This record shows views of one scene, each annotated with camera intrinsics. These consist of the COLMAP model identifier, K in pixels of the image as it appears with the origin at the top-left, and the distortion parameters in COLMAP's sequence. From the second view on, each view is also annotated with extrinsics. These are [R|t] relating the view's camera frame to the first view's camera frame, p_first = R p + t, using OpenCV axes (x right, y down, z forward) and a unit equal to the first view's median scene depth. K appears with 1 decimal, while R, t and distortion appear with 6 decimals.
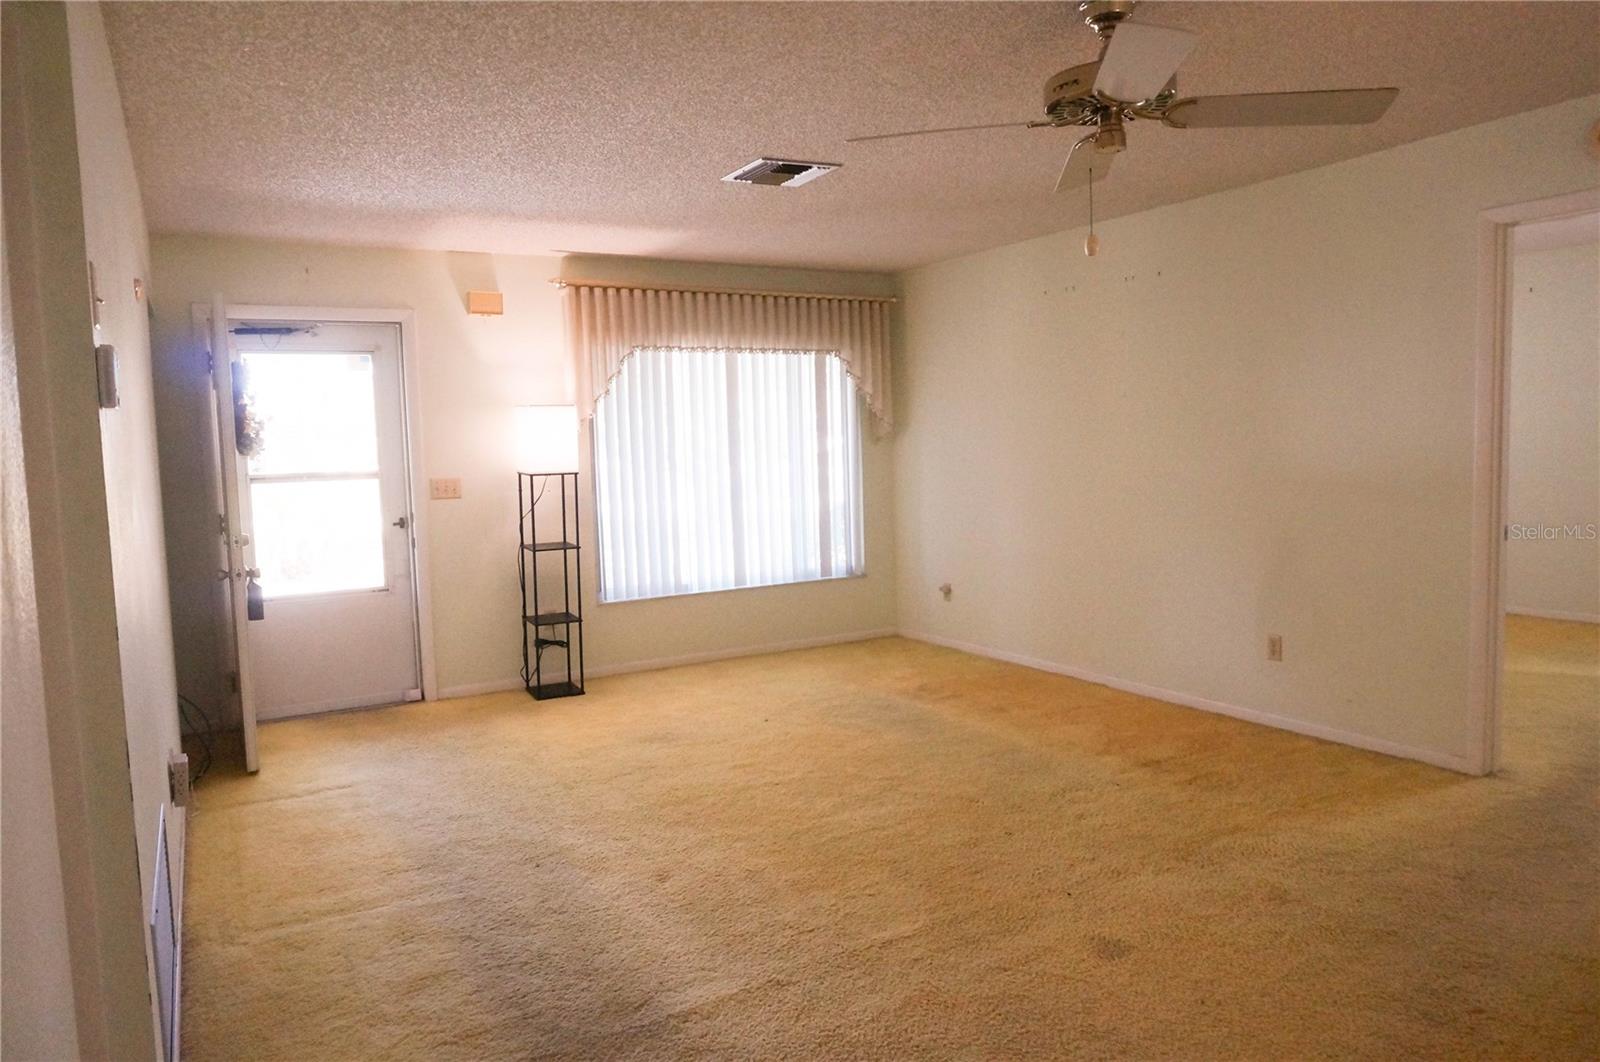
lens RADIAL K [[1057.5, 0, 802.9], [0, 1057.5, 524.3], [0, 0, 1]] dist [-0.040237, 0.023760]
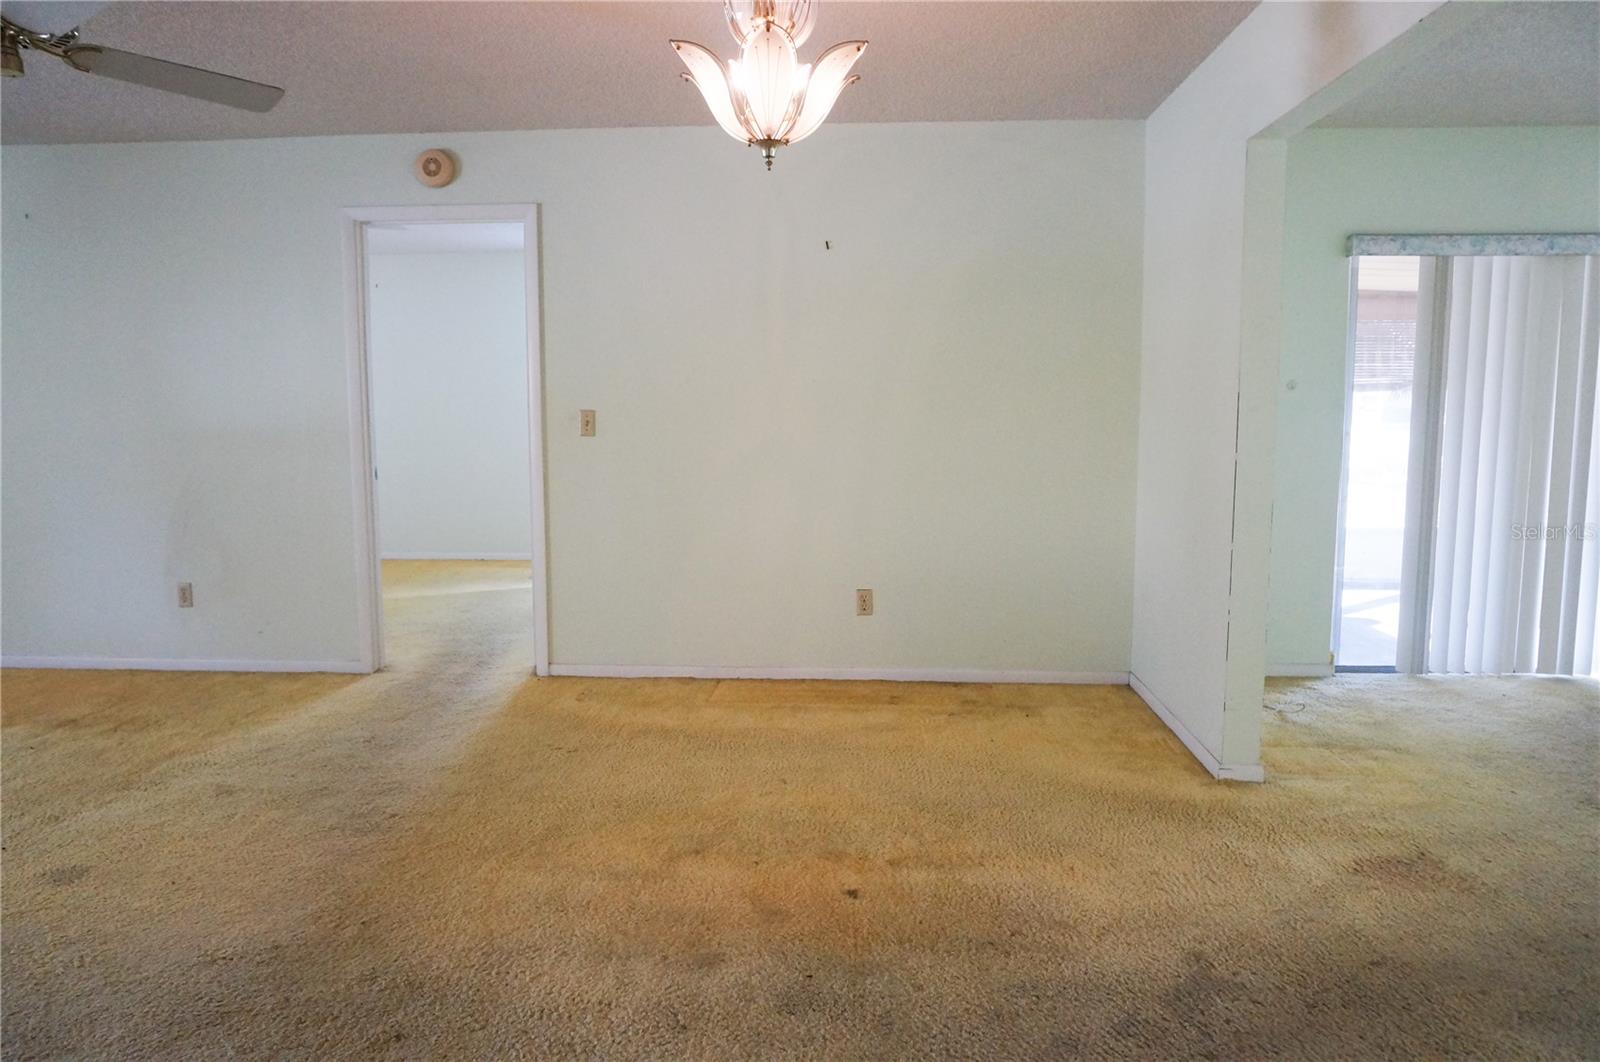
lens RADIAL K [[1058.6, 0, 801.4], [0, 1058.6, 523.2], [0, 0, 1]] dist [-0.055921, 0.037004]
pose [[0.547812, -0.060339, 0.834423, -0.110124], [0.049424, 0.997988, 0.039719, 0.051516], [-0.835141, 0.019482, 0.549691, -0.122032]]
